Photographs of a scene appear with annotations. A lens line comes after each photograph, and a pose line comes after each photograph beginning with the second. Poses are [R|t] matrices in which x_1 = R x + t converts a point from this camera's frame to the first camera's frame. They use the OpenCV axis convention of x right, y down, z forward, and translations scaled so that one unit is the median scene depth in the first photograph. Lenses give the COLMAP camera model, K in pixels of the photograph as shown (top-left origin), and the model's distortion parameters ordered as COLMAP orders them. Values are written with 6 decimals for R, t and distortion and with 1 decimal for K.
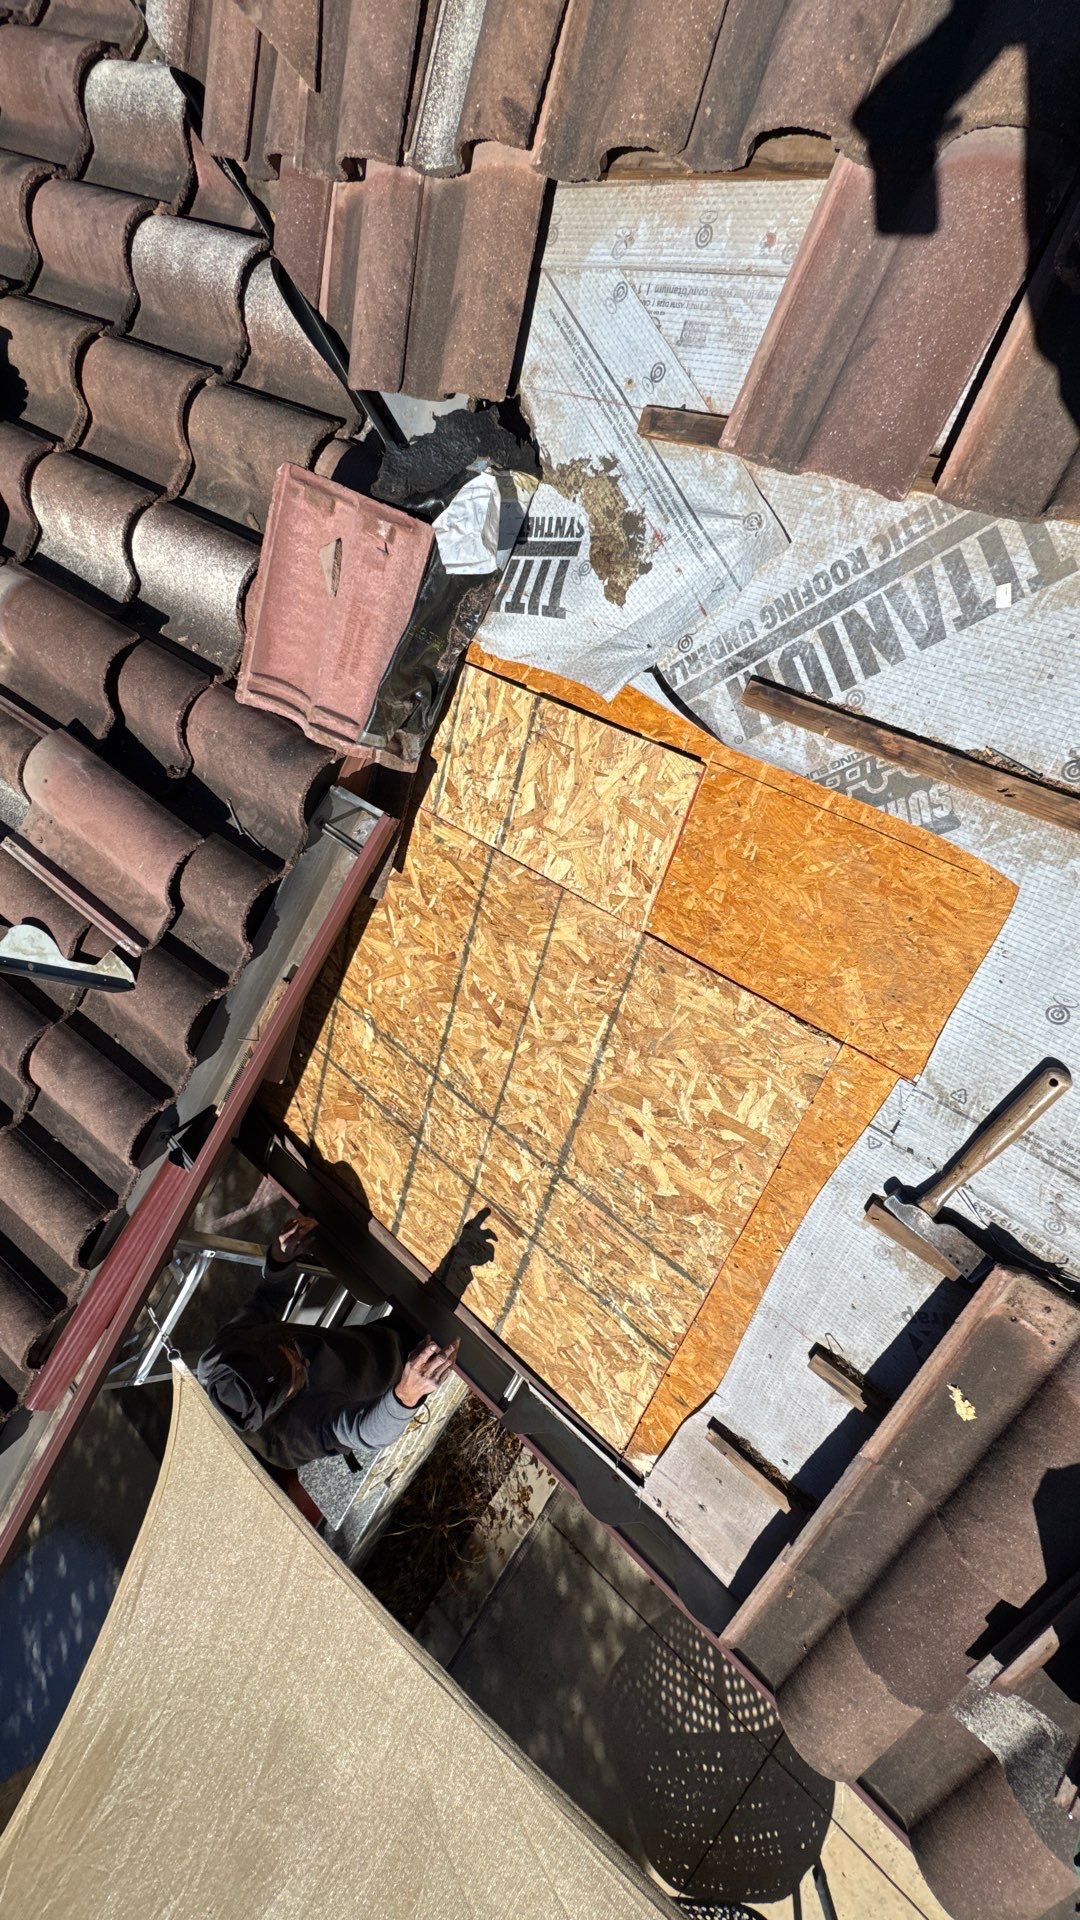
lens RADIAL K [[768.1, 0, 540.0], [0, 768.1, 960.0], [0, 0, 1]] dist [0.000293, -0.000400]
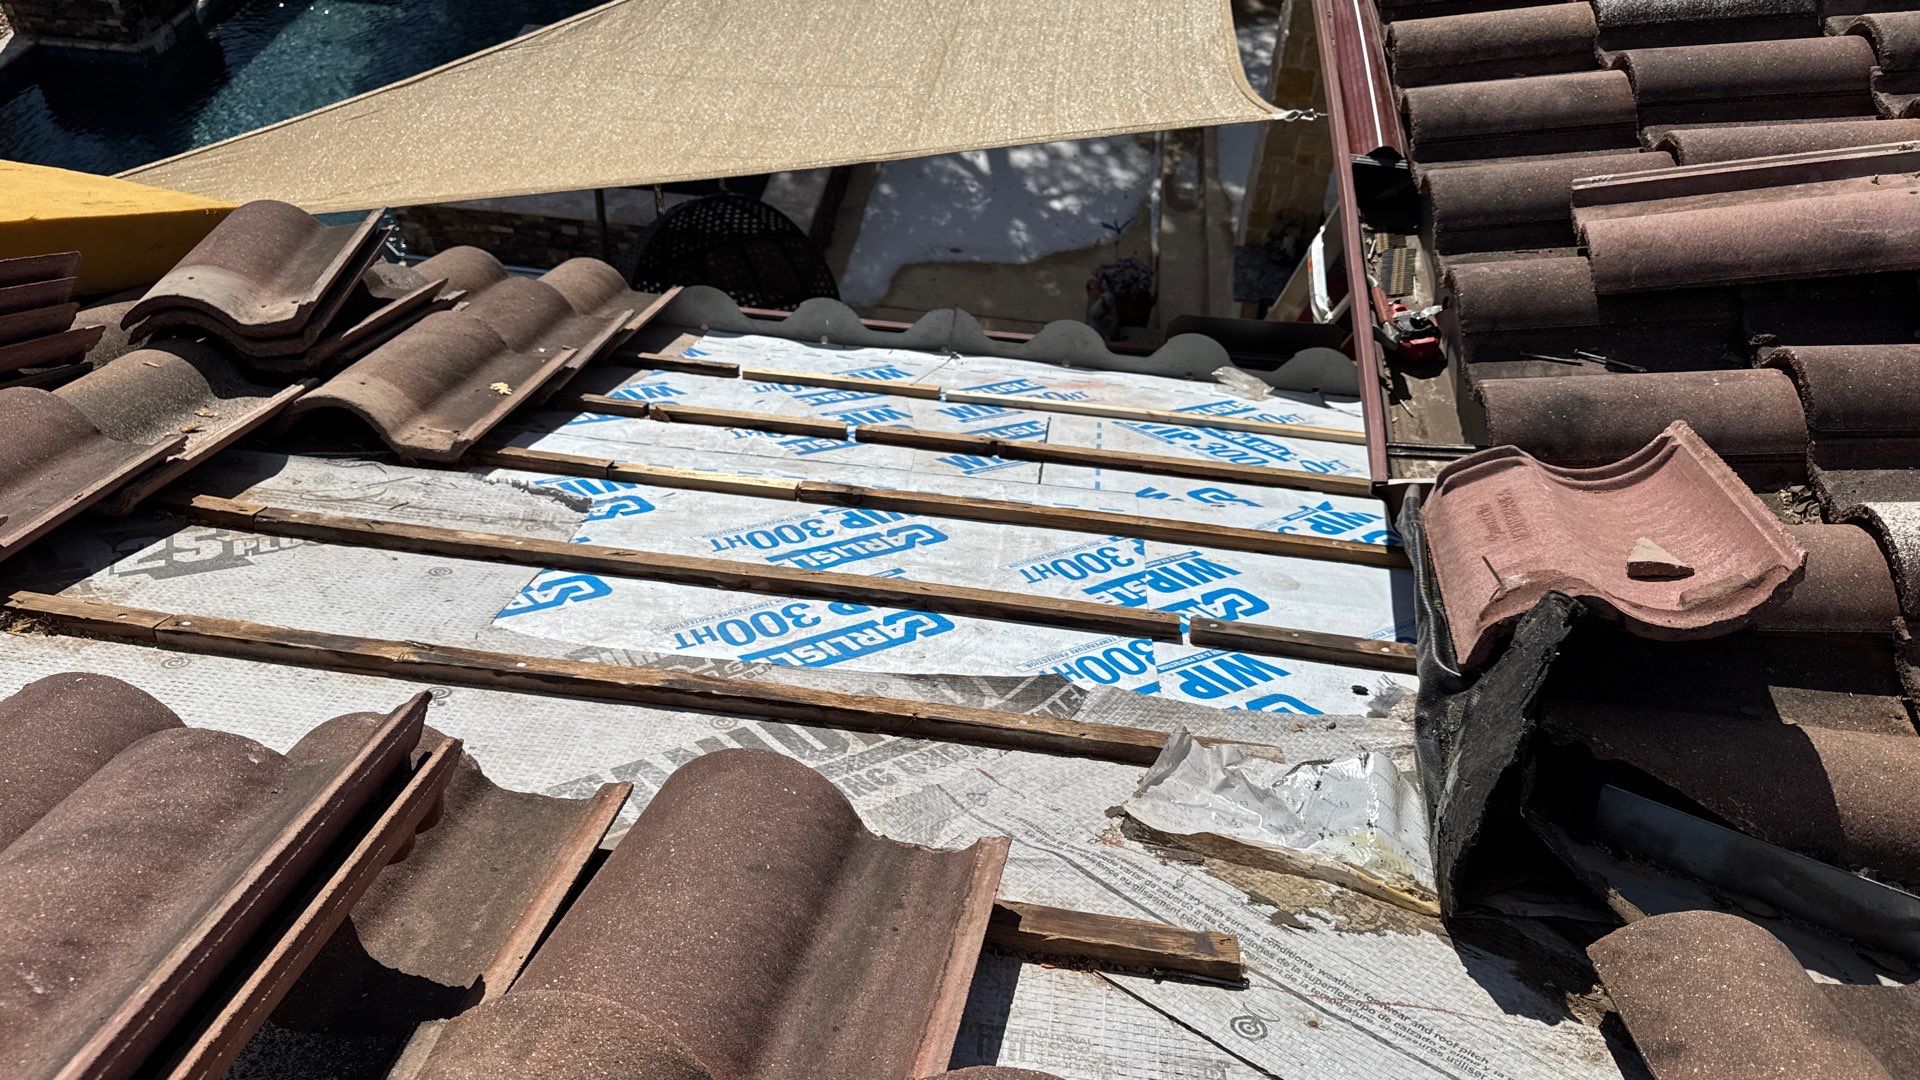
lens RADIAL K [[1353.5, 0, 960.0], [0, 1353.5, 540.0], [0, 0, 1]] dist [0.000590, -0.010652]
pose [[-0.811159, 0.584318, 0.024375, 0.080849], [-0.360070, -0.531829, 0.766490, -0.921102], [0.460837, 0.612969, 0.641793, 0.158486]]
